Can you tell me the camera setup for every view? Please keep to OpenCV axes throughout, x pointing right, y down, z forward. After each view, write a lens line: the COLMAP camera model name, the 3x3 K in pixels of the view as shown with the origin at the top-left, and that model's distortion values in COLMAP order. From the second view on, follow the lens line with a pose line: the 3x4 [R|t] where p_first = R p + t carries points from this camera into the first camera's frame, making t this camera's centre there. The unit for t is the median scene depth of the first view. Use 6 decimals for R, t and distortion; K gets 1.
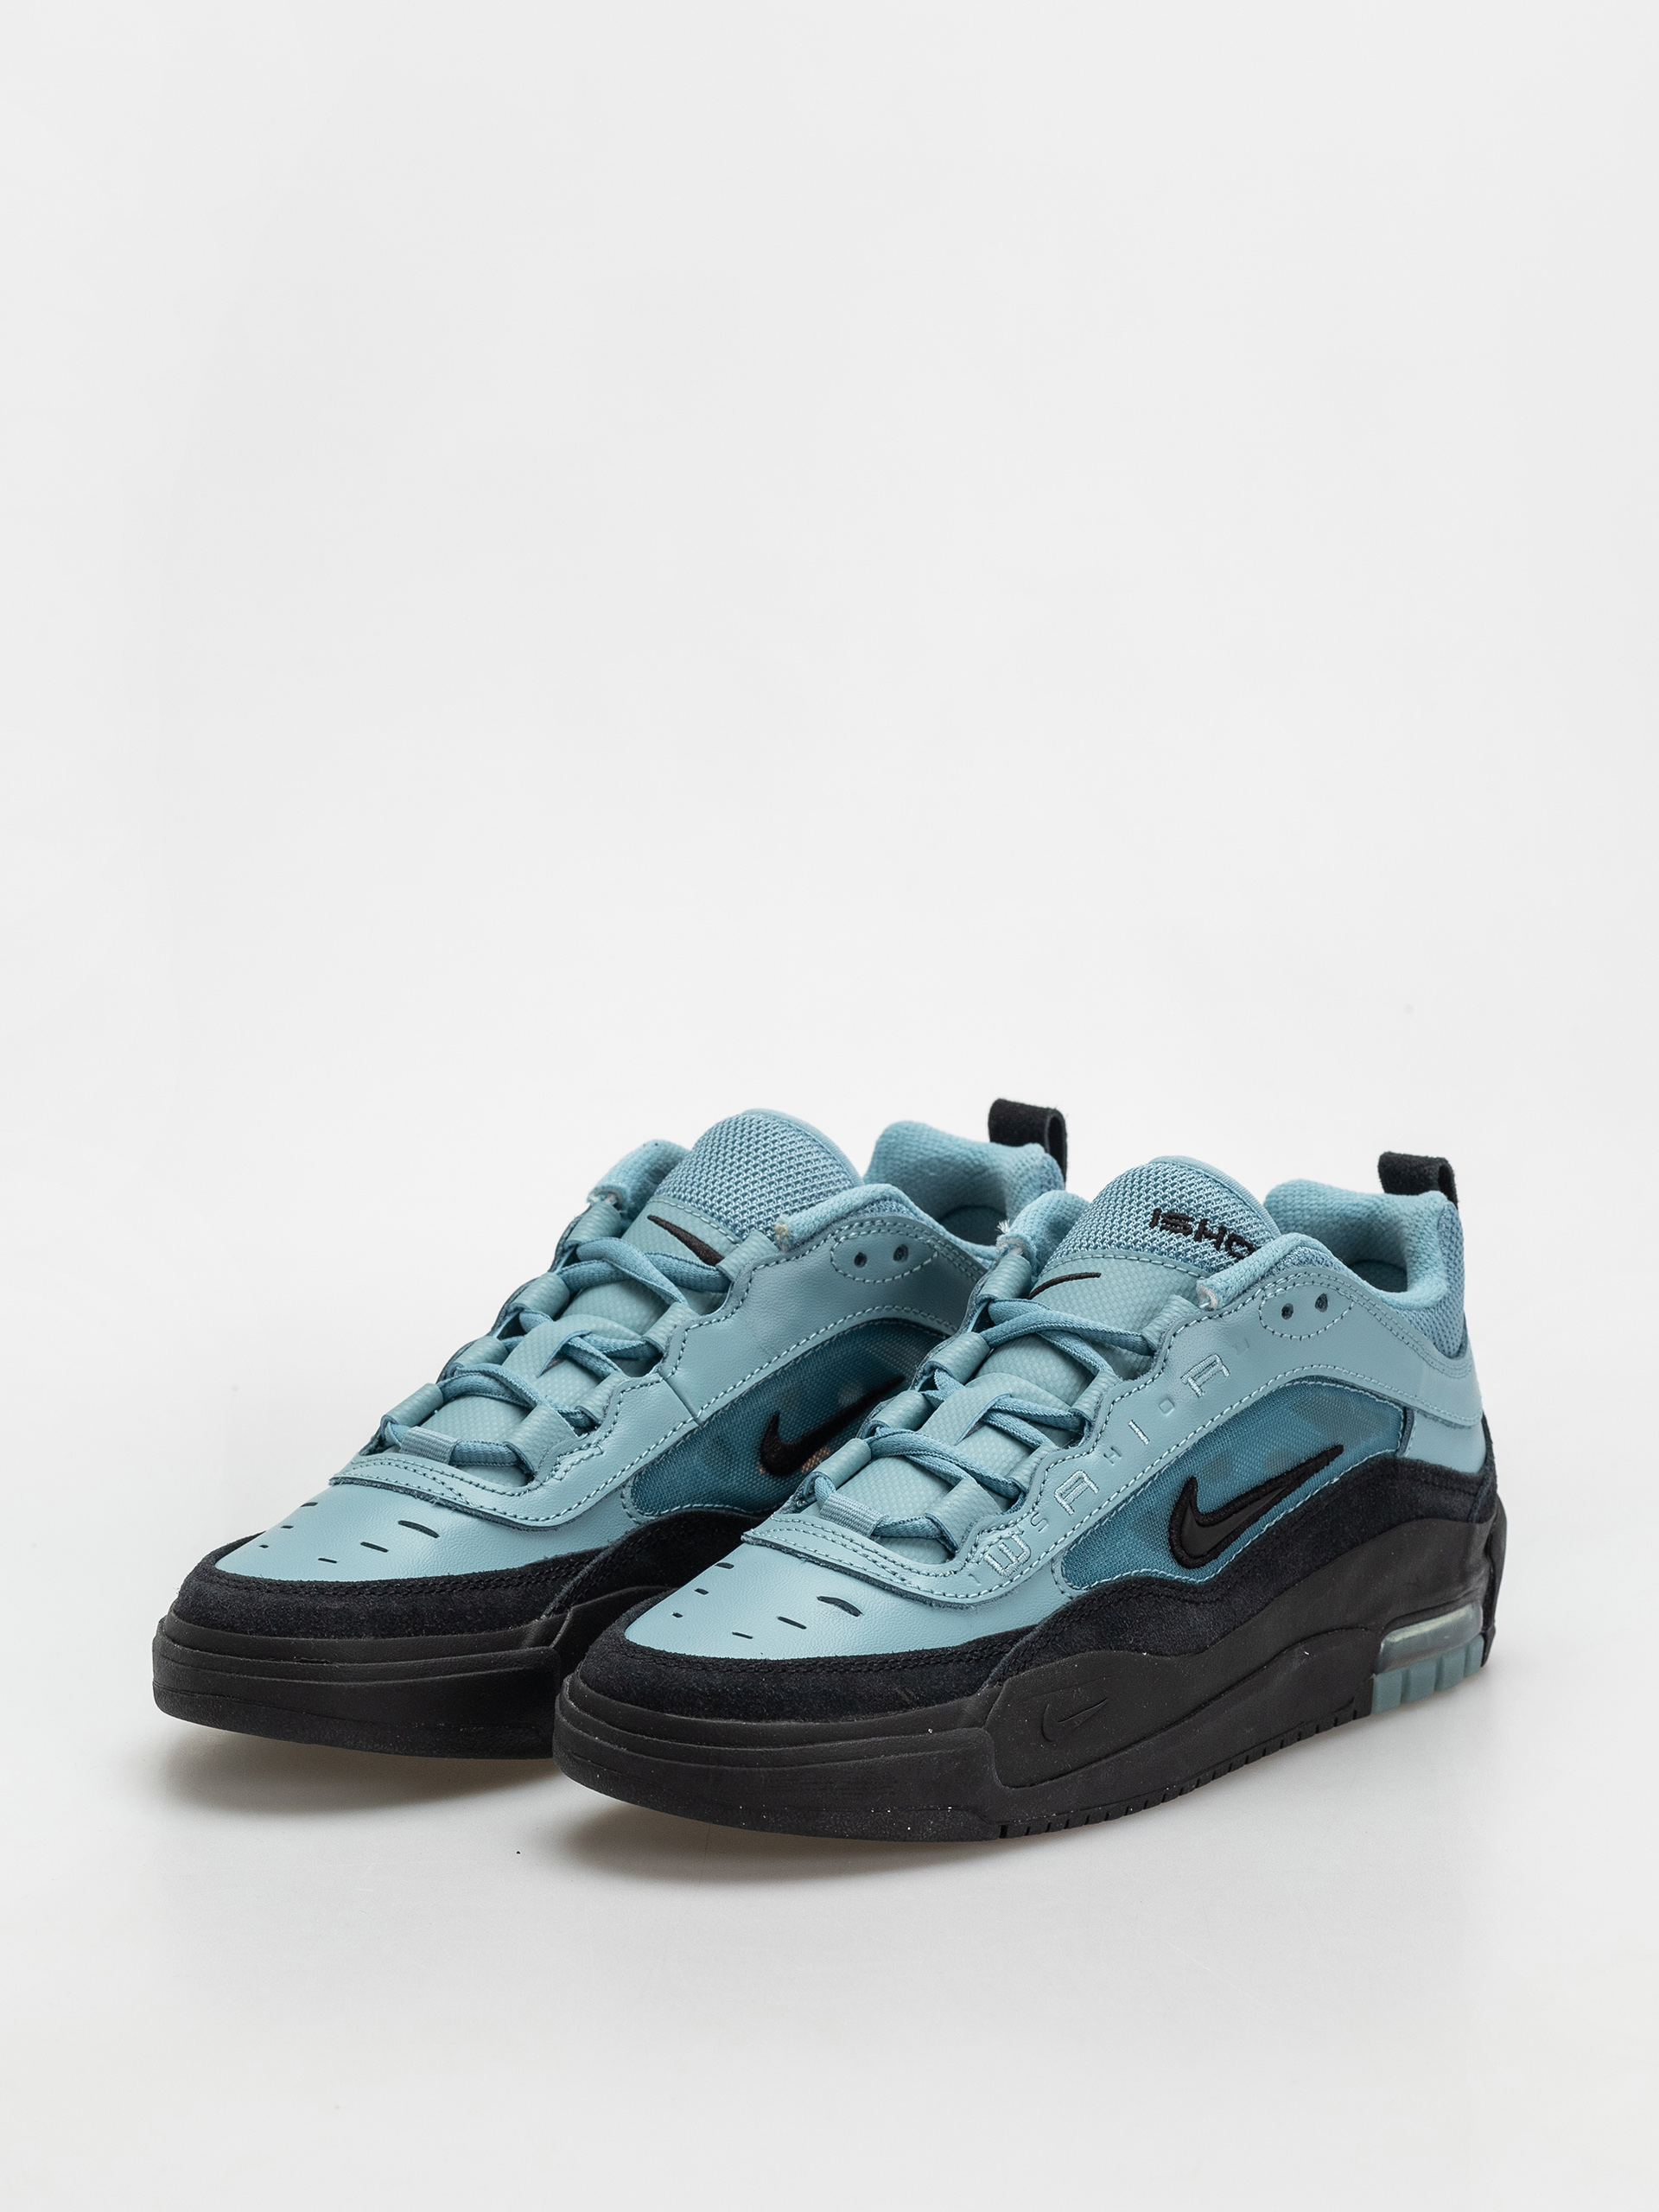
lens RADIAL K [[5281.7, 0, 828.3], [0, 5281.7, 1105.5], [0, 0, 1]] dist [0.011567, 0.000000]
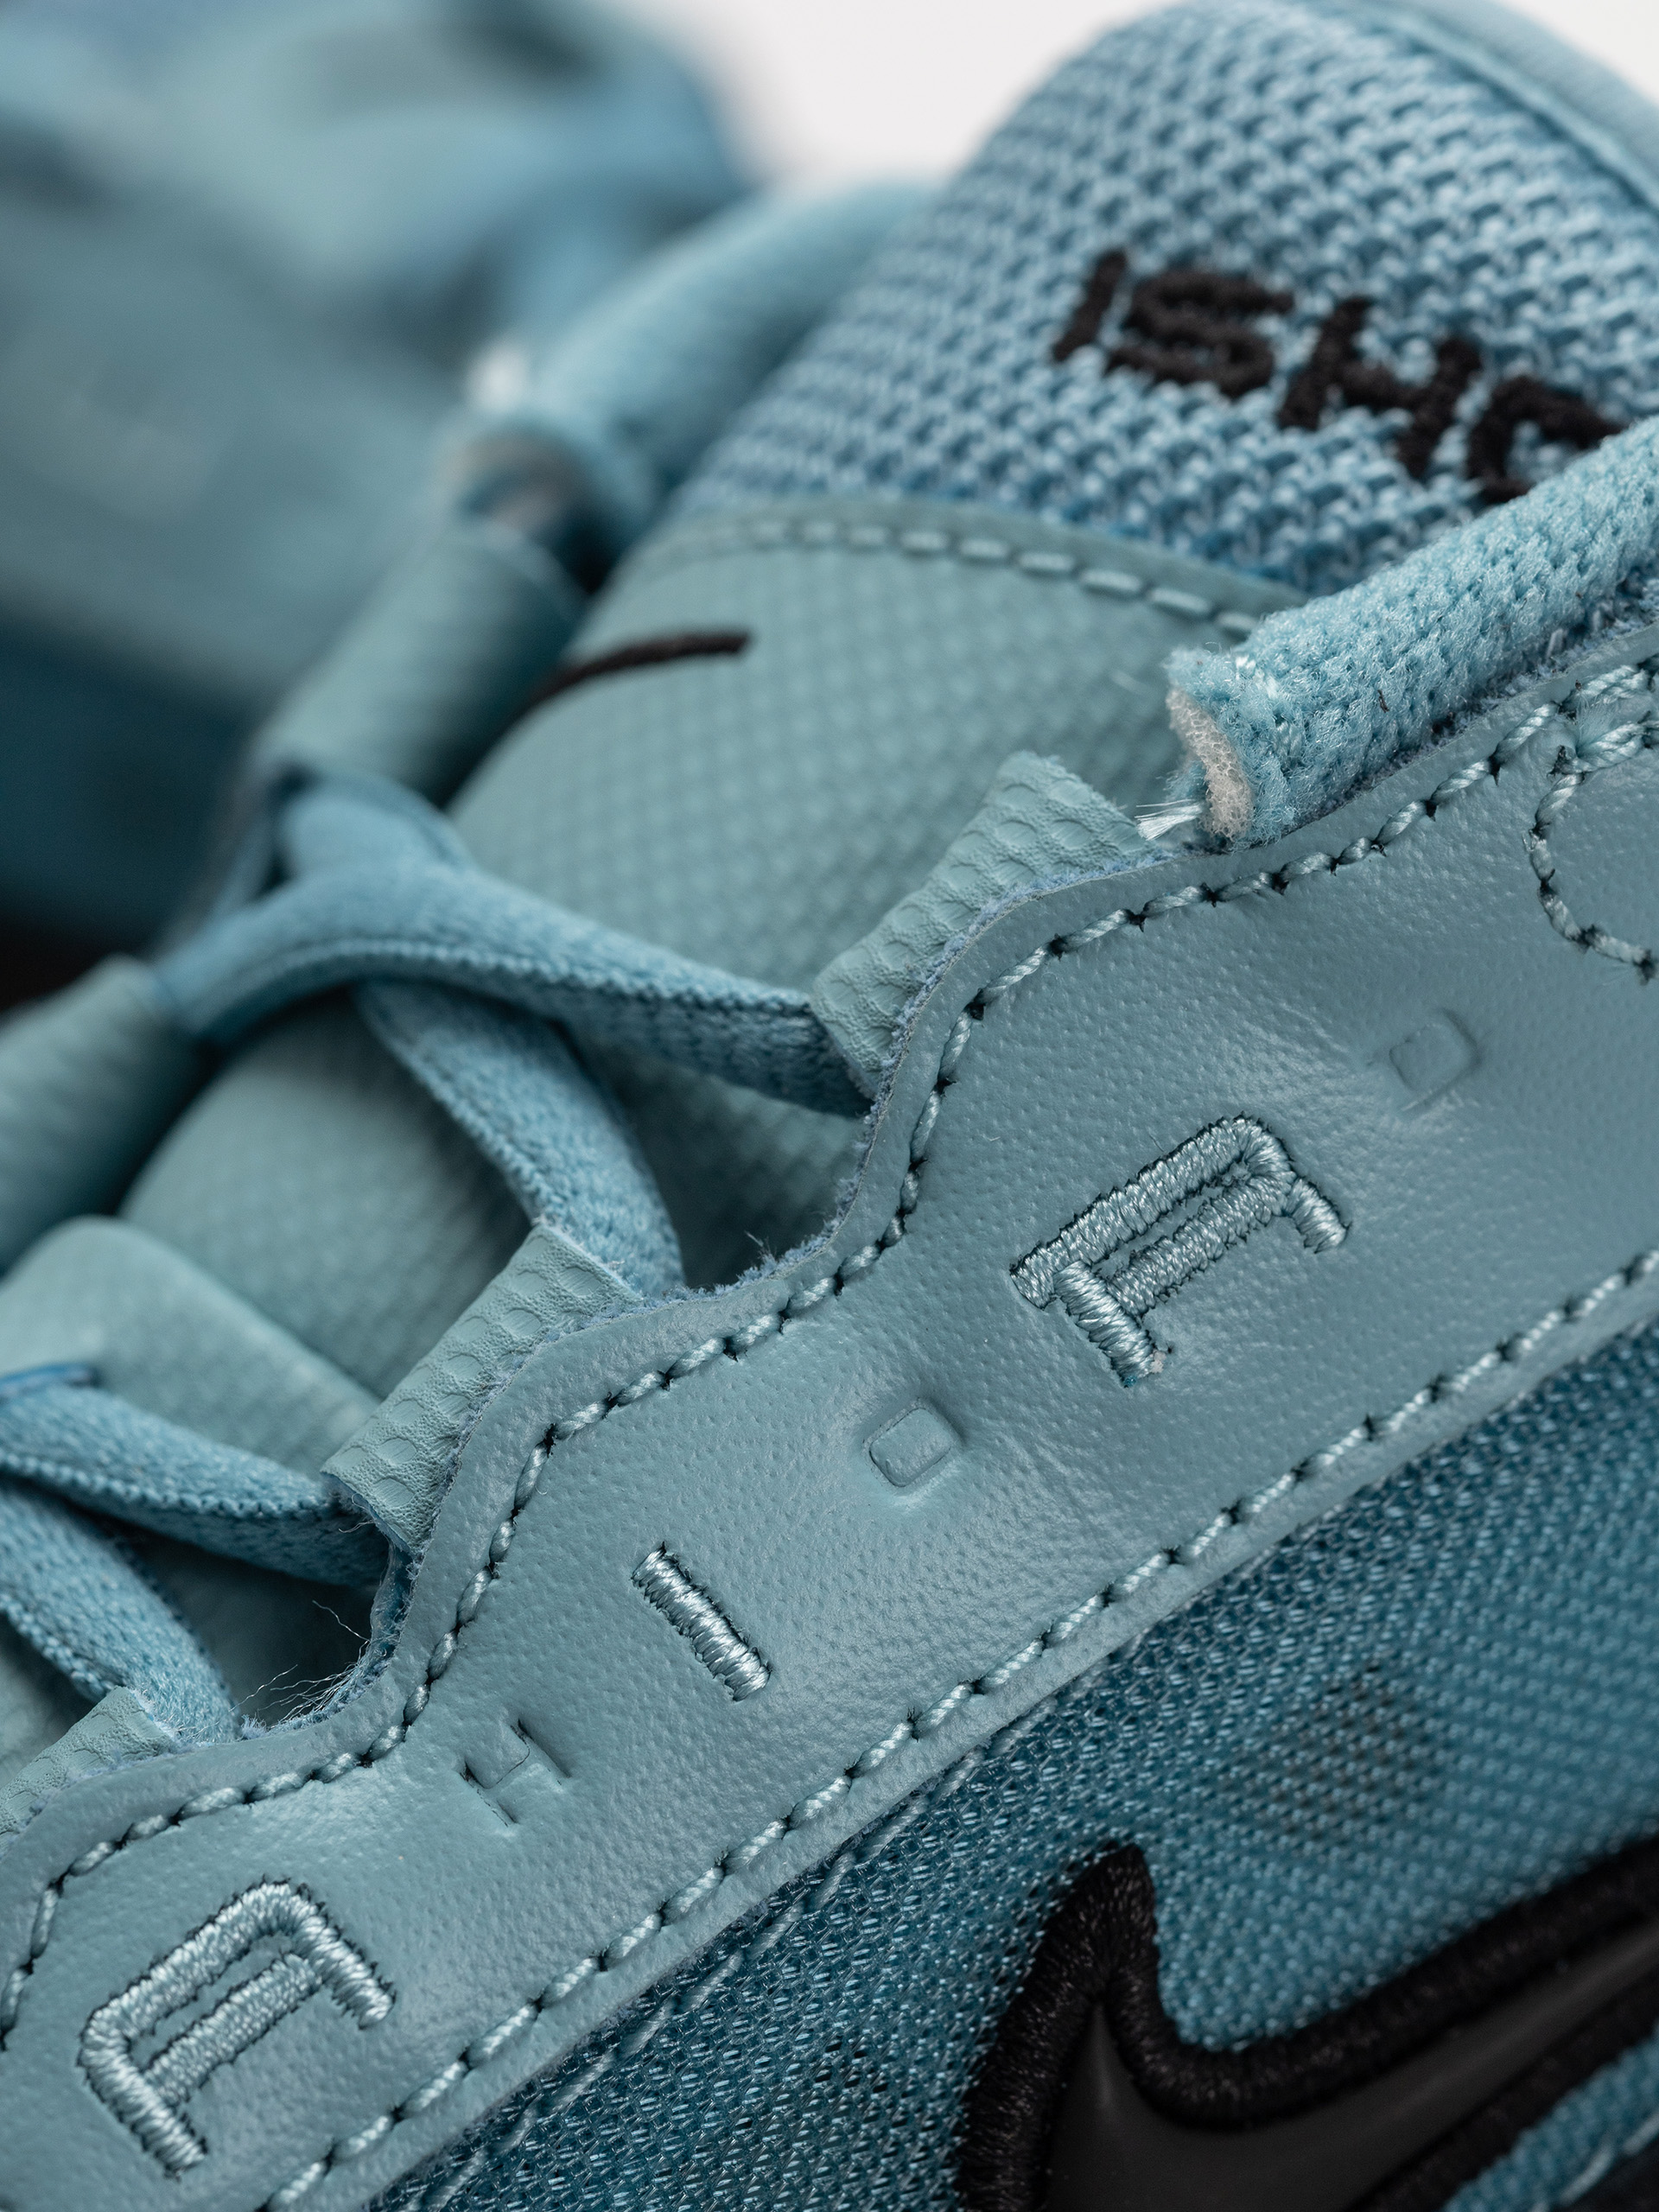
lens RADIAL K [[5281.7, 0, 830.7], [0, 5281.7, 1109.9], [0, 0, 1]] dist [0.011567, 0.000000]
pose [[0.934960, 0.003498, -0.354737, 0.119082], [0.048006, 0.989506, 0.136285, 0.023847], [0.351491, -0.144450, 0.924980, 0.842269]]
